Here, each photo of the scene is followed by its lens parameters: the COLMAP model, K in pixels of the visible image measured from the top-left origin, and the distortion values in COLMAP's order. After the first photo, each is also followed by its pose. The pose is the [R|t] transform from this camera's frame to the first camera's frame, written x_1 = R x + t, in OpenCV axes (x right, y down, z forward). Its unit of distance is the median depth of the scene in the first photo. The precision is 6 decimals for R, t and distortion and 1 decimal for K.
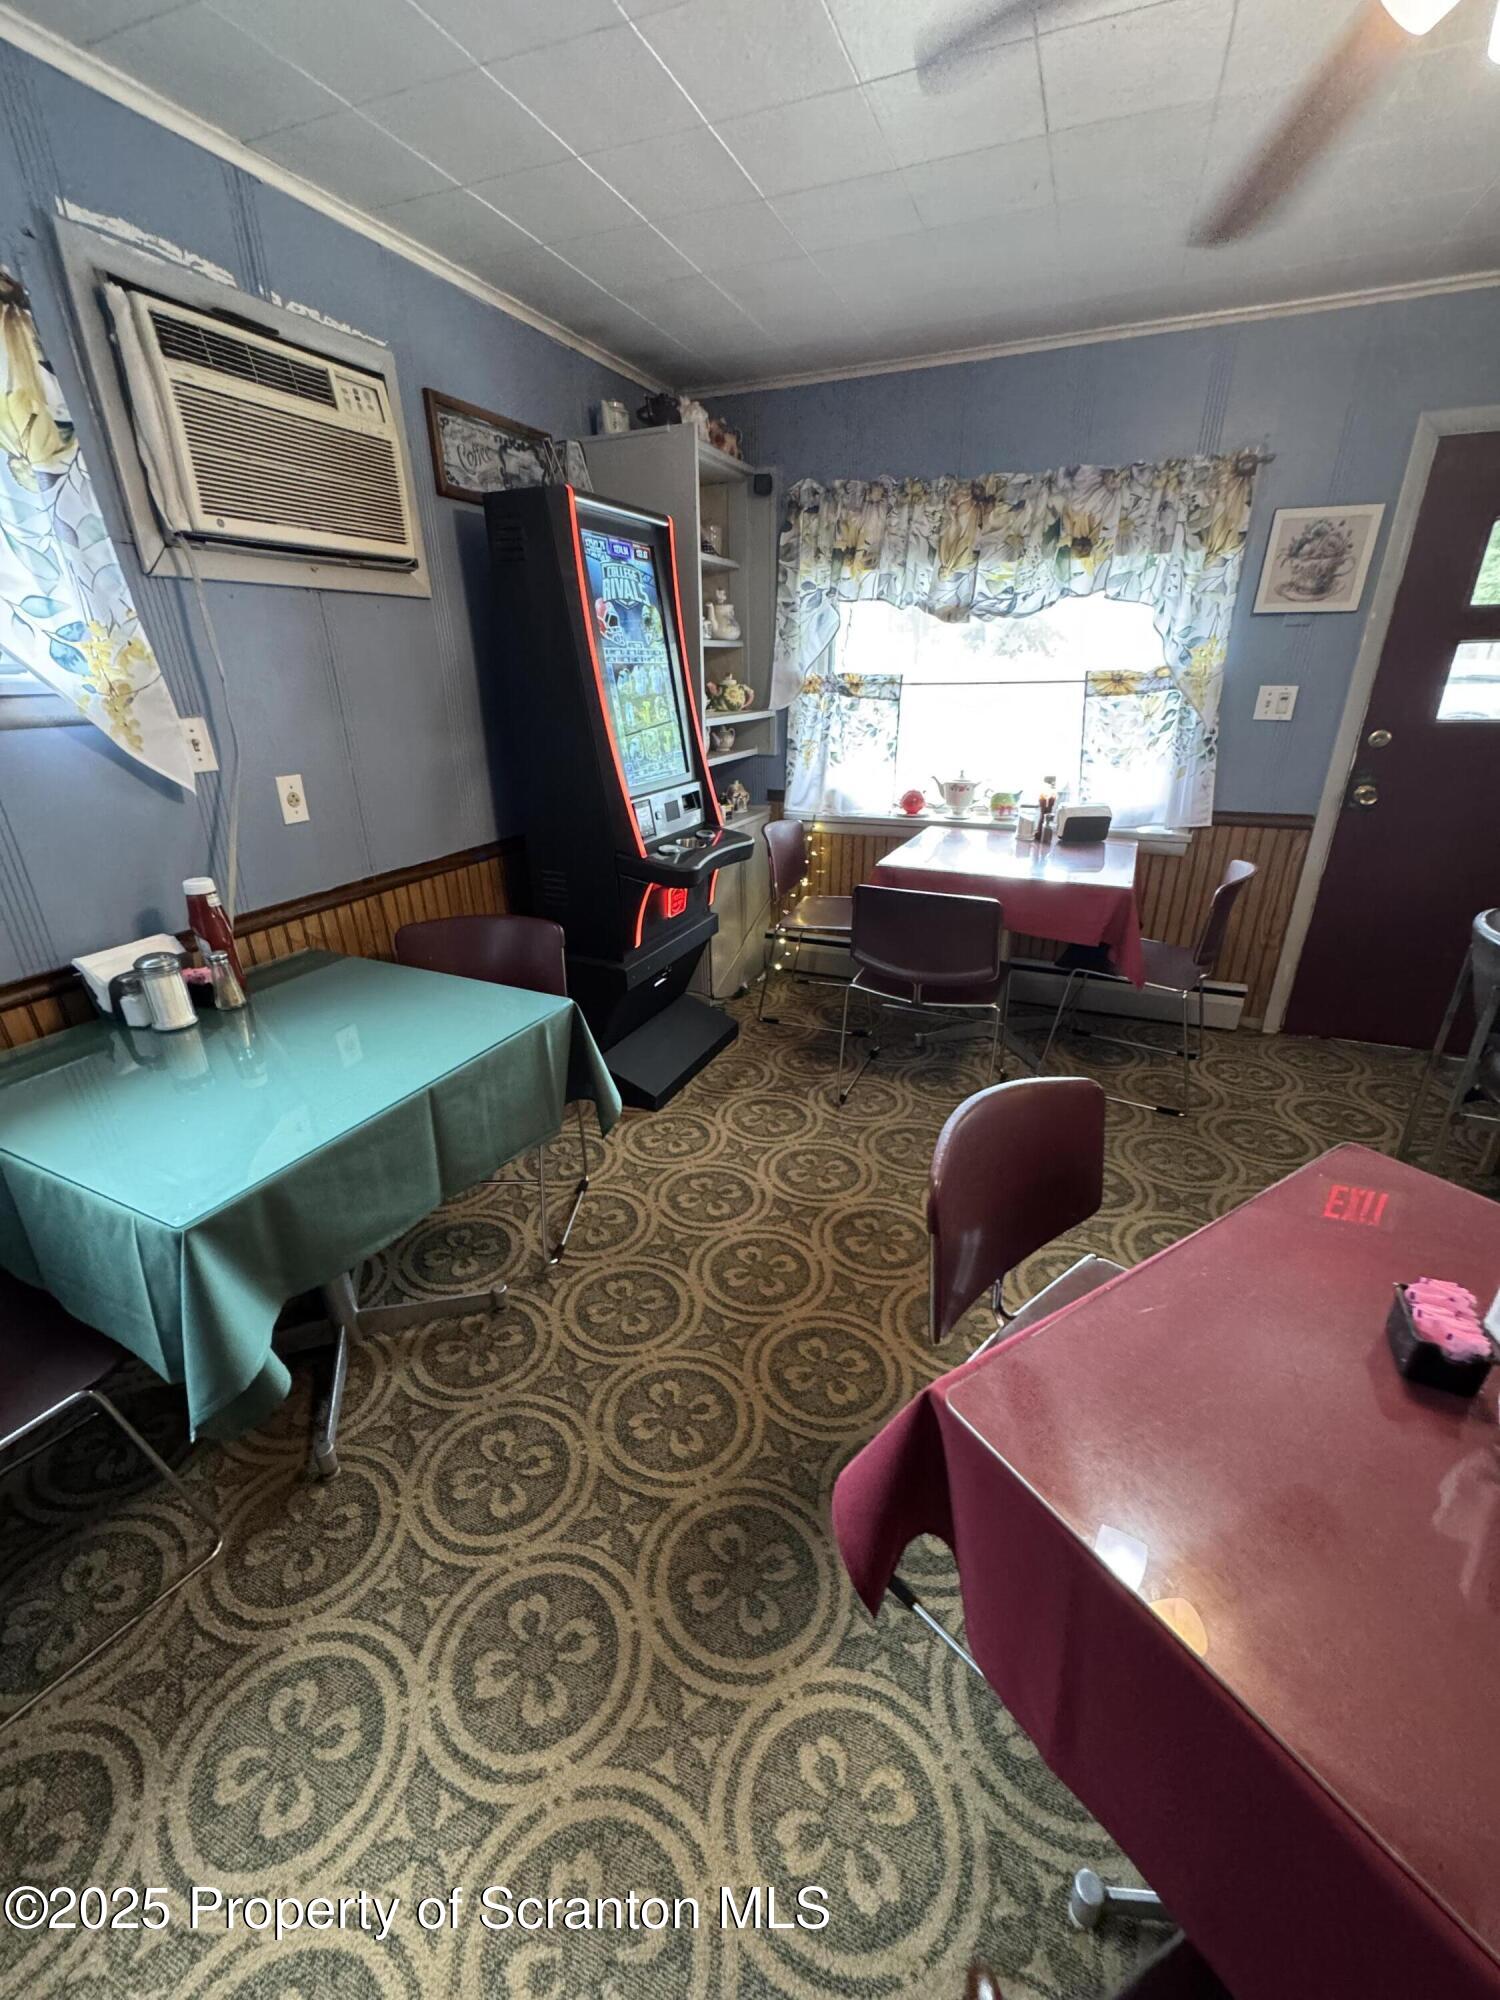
lens RADIAL K [[792.6, 0, 745.5], [0, 792.6, 995.2], [0, 0, 1]] dist [-0.006703, -0.000244]
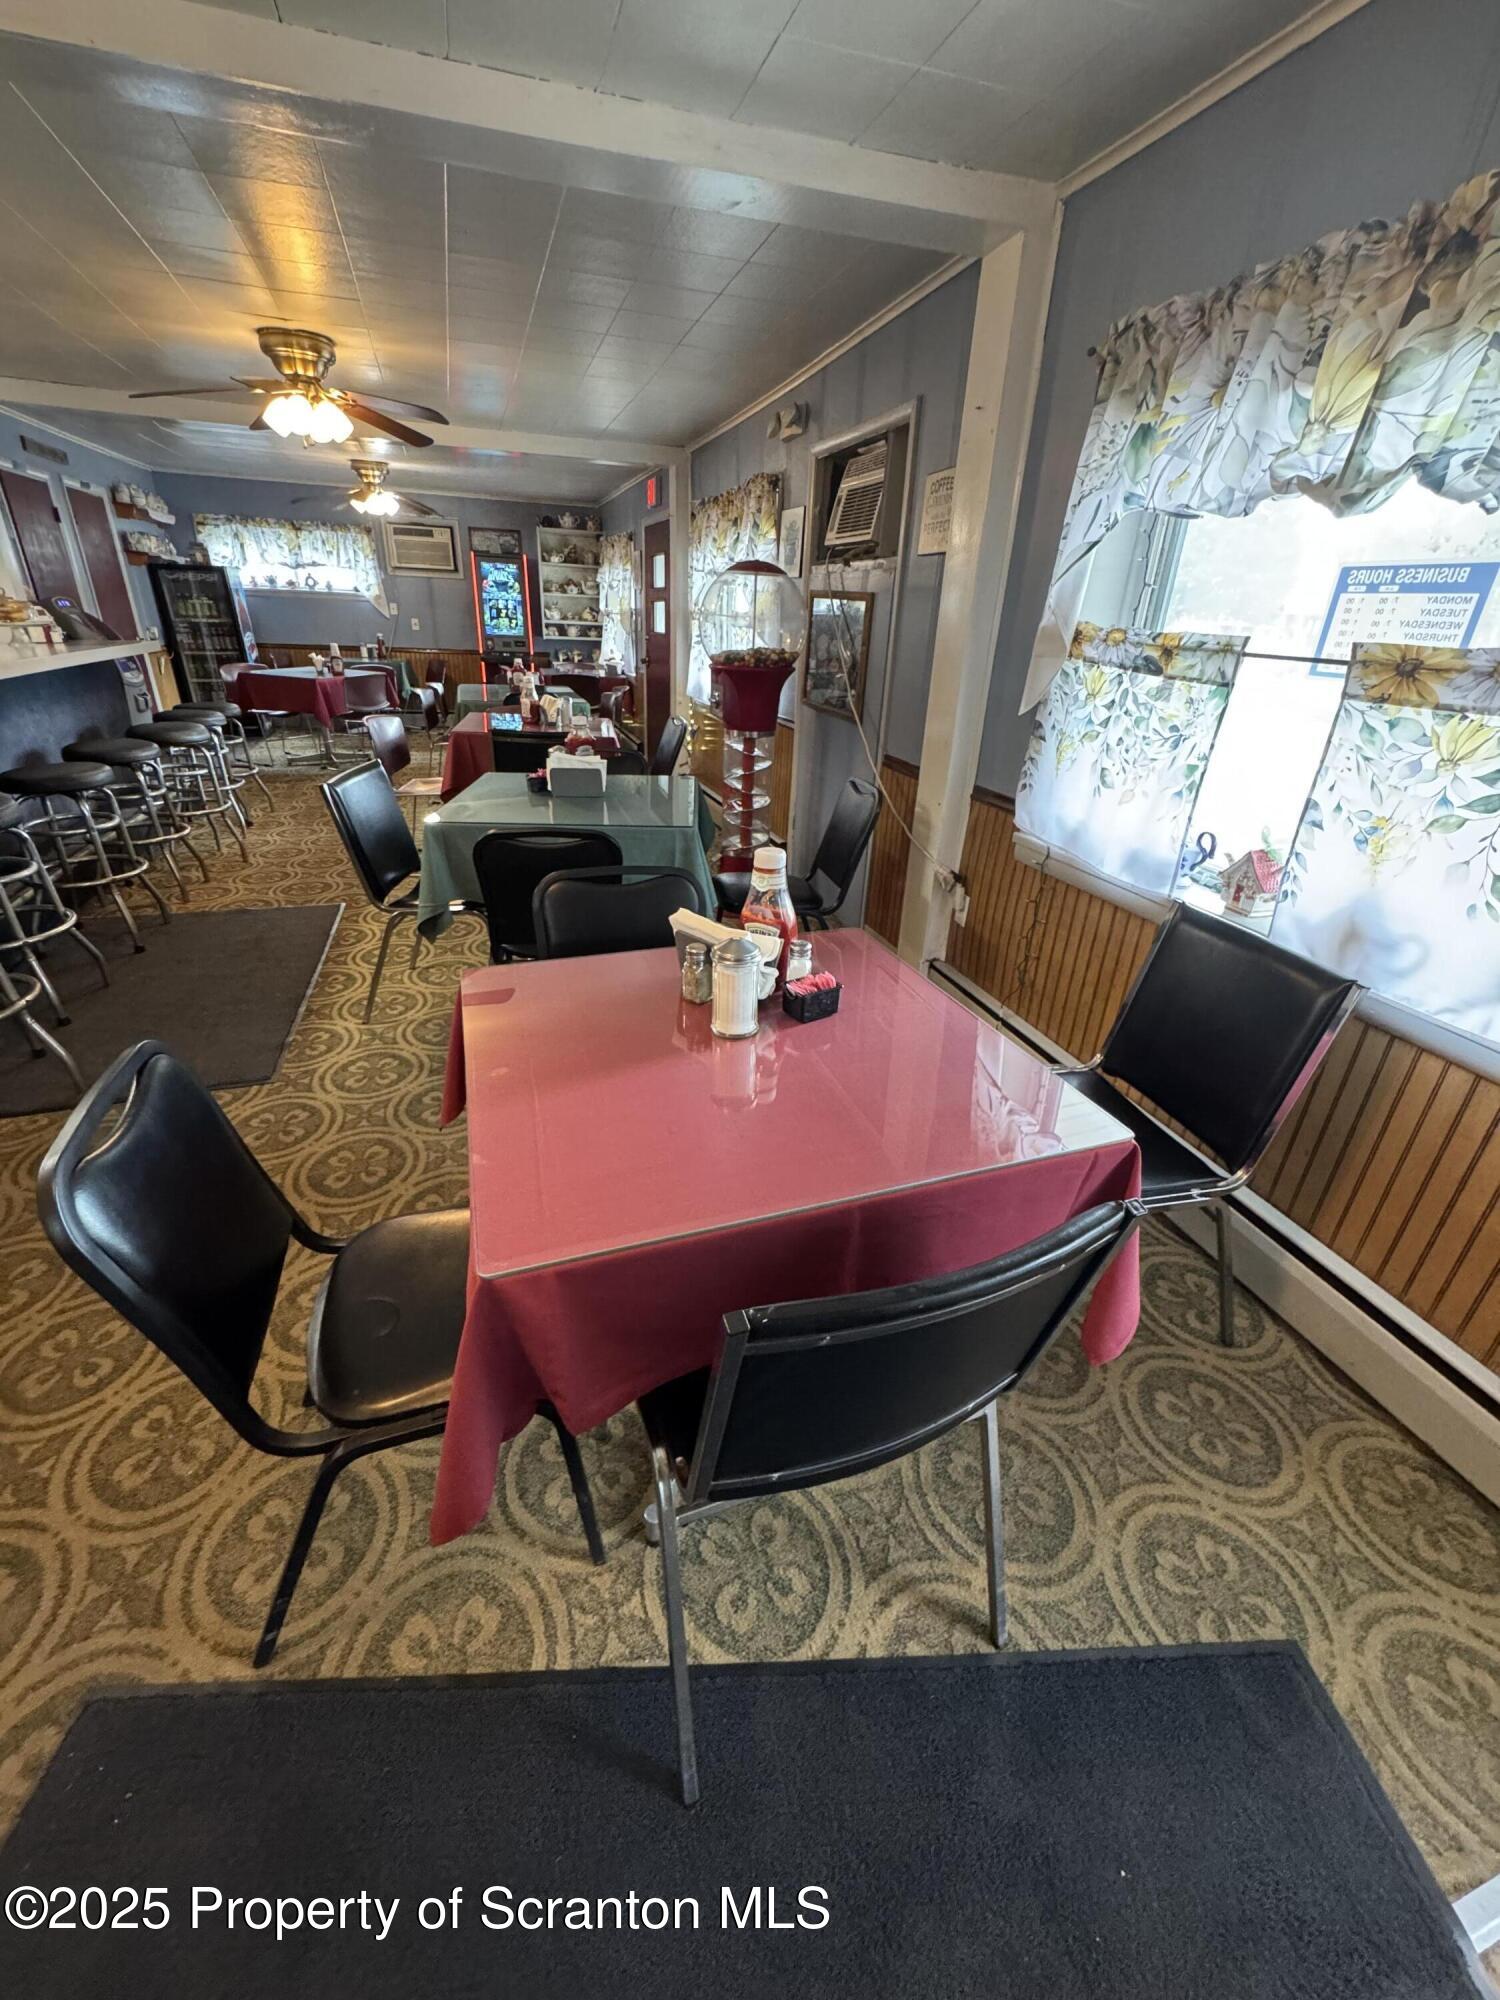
lens RADIAL K [[792.6, 0, 749.9], [0, 792.6, 1005.9], [0, 0, 1]] dist [-0.006703, -0.000244]
pose [[0.658011, 0.371997, -0.654705, 4.562730], [-0.340691, 0.922448, 0.181714, 0.300292], [0.671529, 0.103482, 0.733717, -0.830616]]
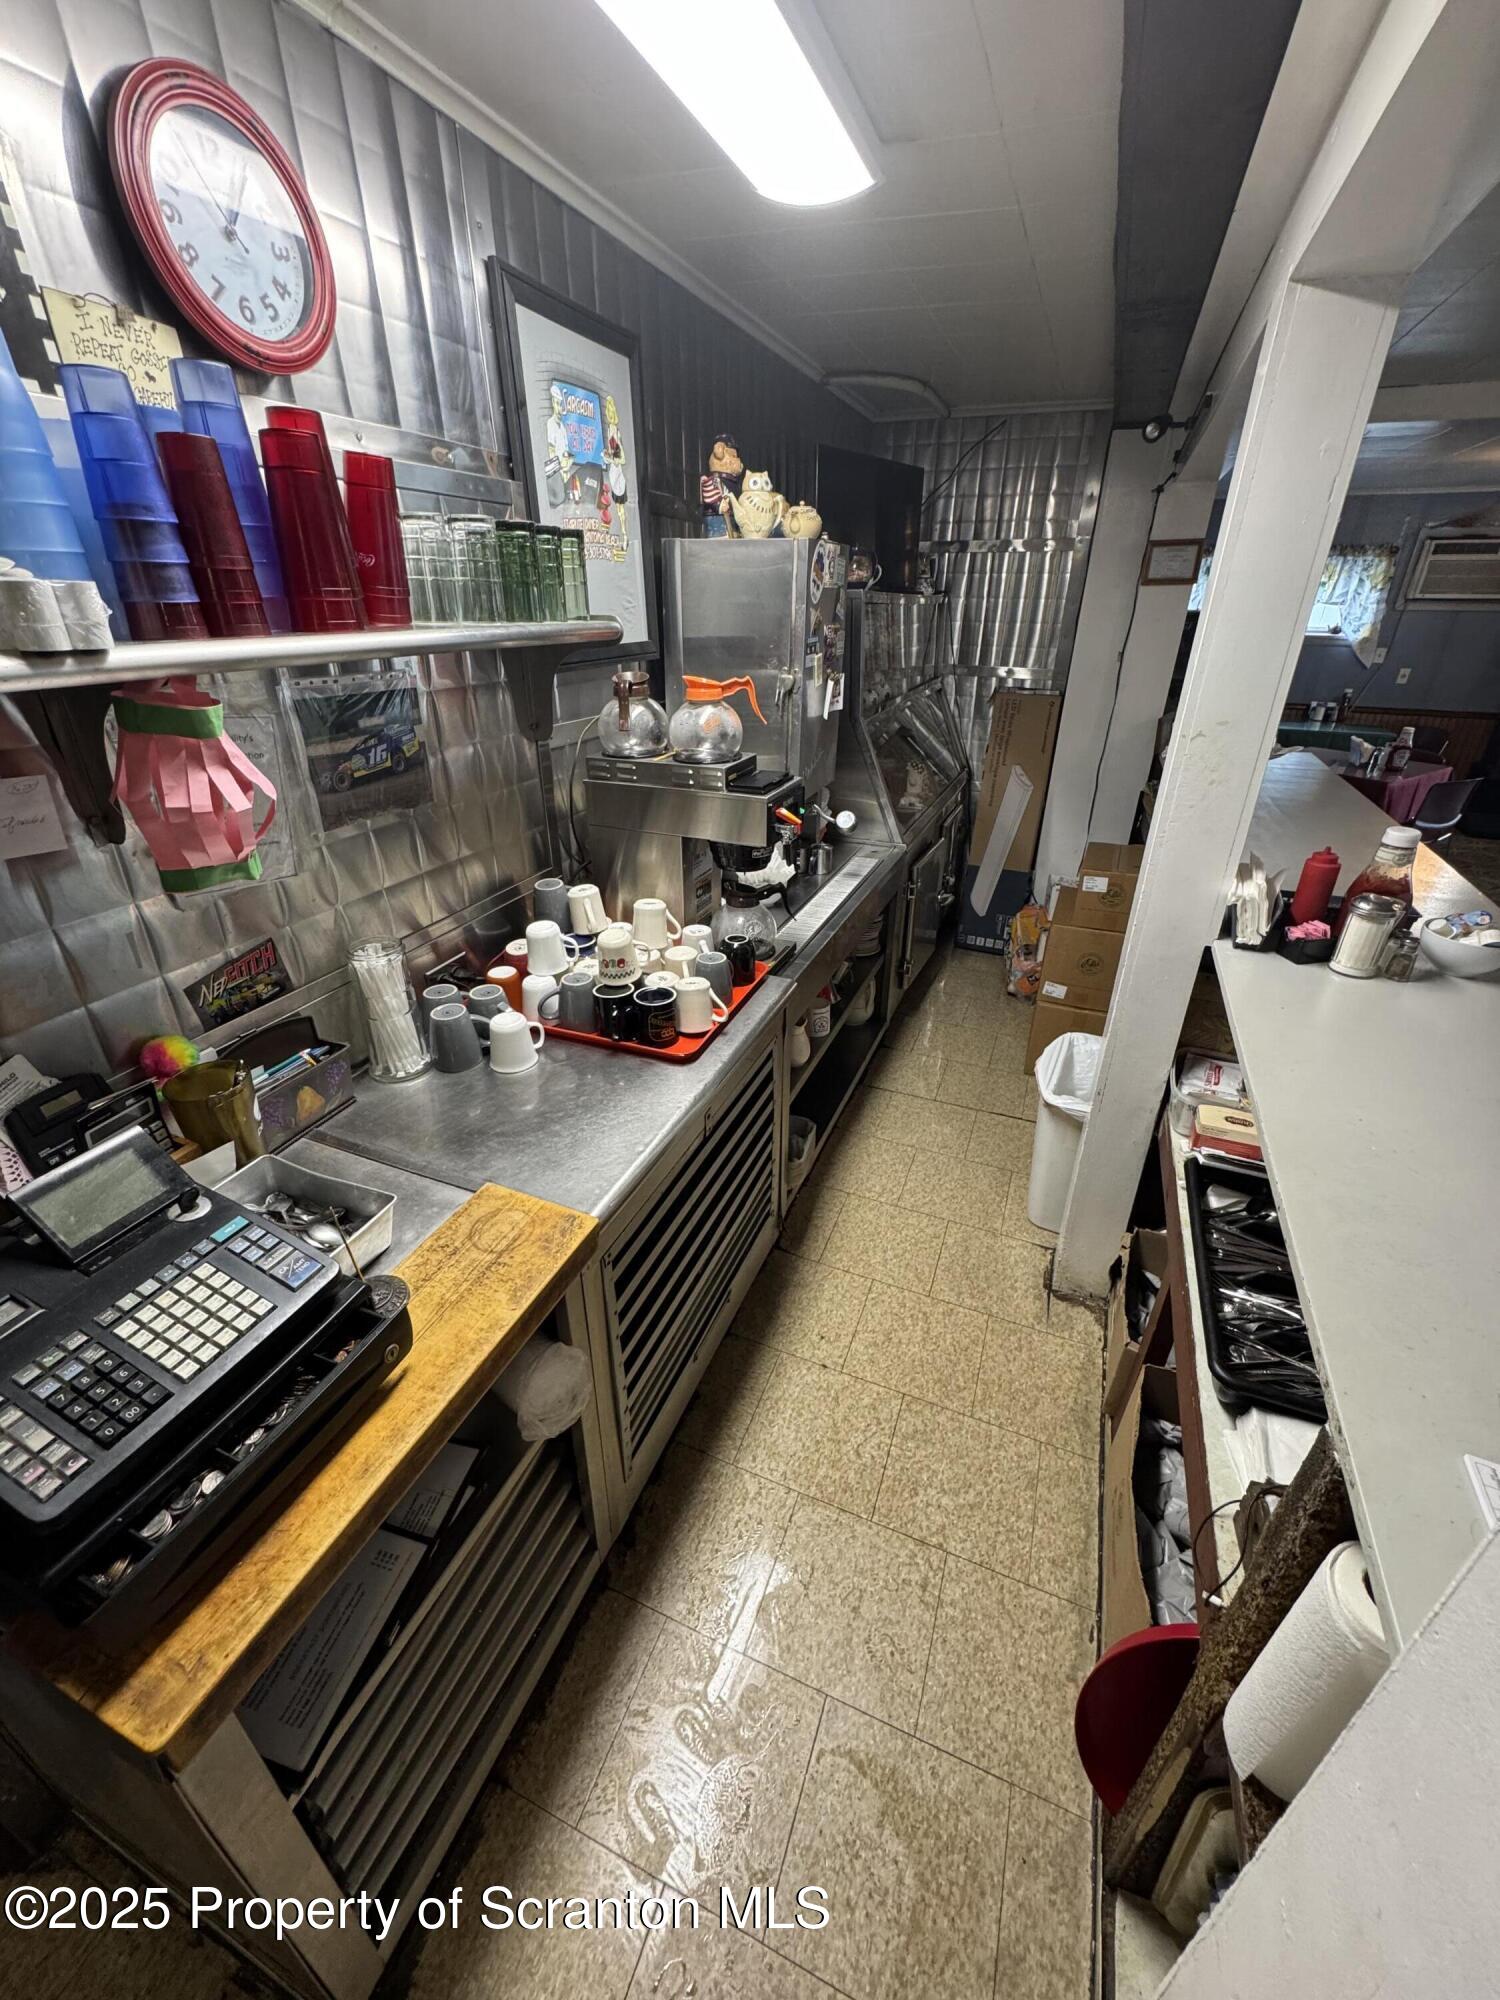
lens RADIAL K [[792.6, 0, 745.5], [0, 792.6, 993.8], [0, 0, 1]] dist [-0.006703, -0.000244]
pose [[0.024872, 0.464489, -0.885229, 2.884019], [-0.388488, 0.820396, 0.419556, 0.524872], [0.921118, 0.333466, 0.200853, -1.738830]]
